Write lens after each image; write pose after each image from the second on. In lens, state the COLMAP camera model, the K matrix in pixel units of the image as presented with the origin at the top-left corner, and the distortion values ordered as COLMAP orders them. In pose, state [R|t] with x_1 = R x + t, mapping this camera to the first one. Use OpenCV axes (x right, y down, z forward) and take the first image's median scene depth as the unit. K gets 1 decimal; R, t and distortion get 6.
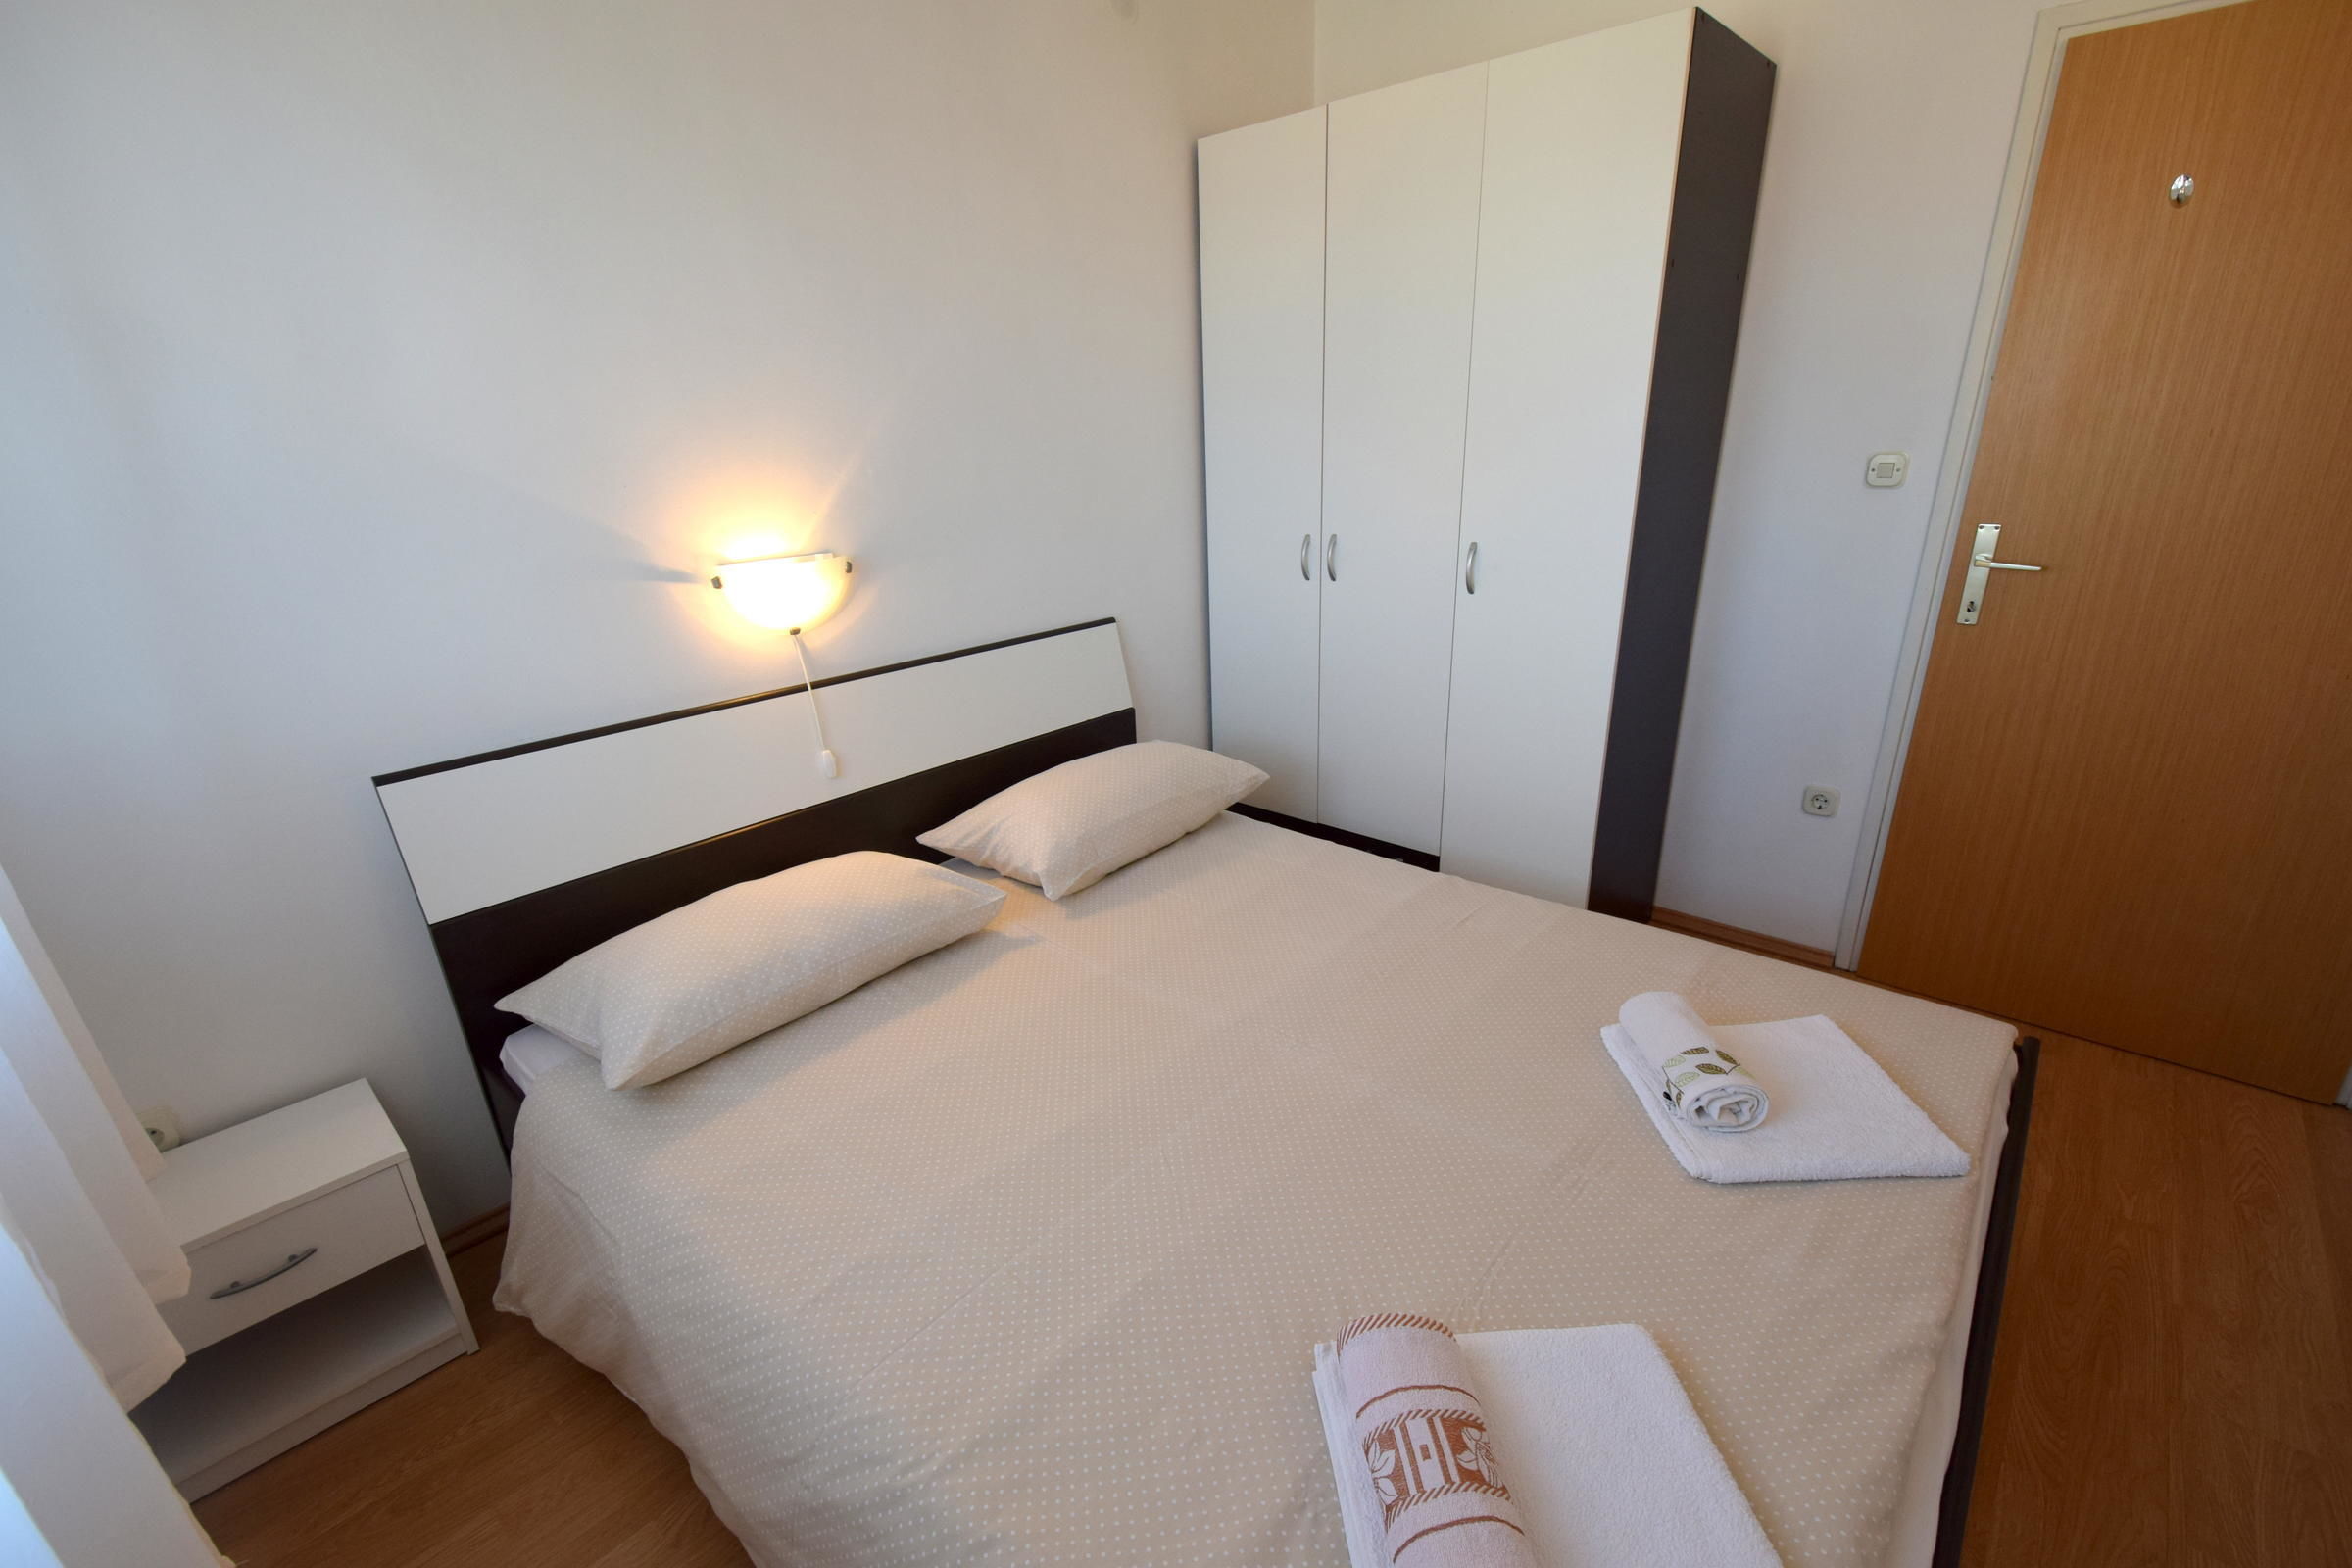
lens RADIAL K [[1028.2, 0, 1186.4], [0, 1028.2, 815.9], [0, 0, 1]] dist [0.001123, -0.000256]
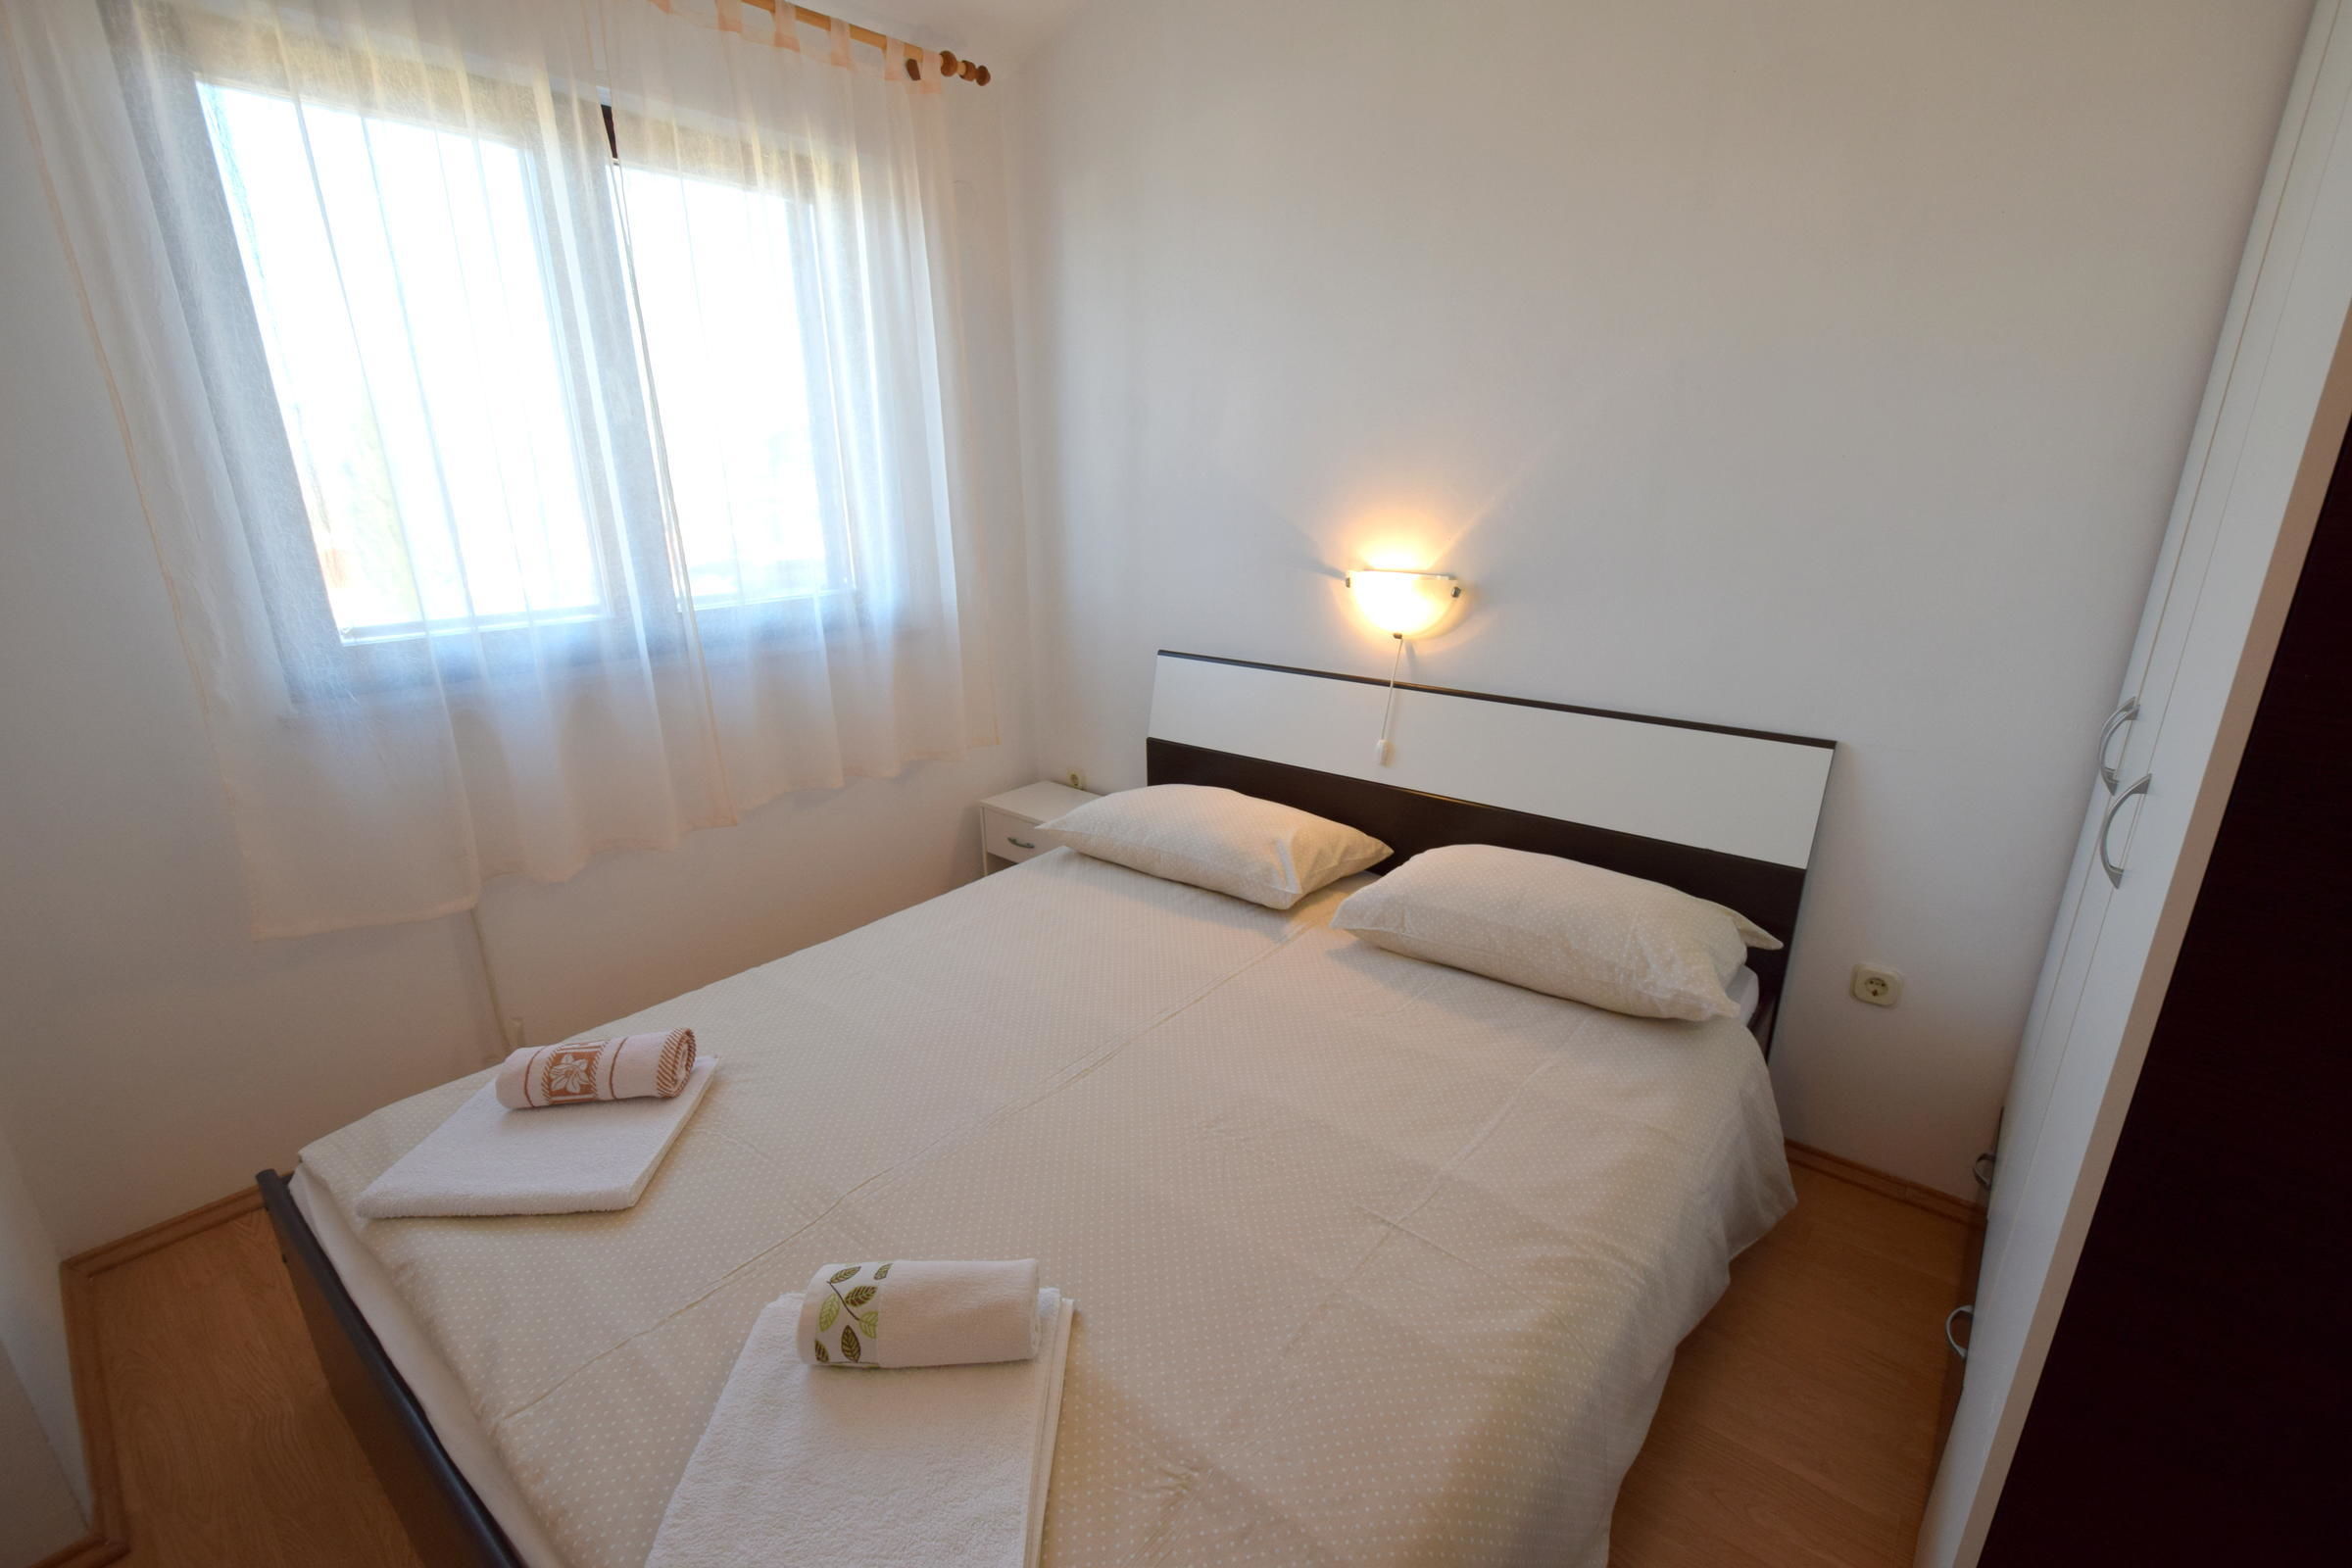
lens RADIAL K [[1024.5, 0, 1176.0], [0, 1024.5, 784.0], [0, 0, 1]] dist [0.000462, -0.000046]
pose [[0.050609, 0.331507, -0.942095, 0.752535], [-0.352323, 0.888583, 0.293750, -0.282456], [0.934509, 0.317055, 0.161767, 0.631576]]
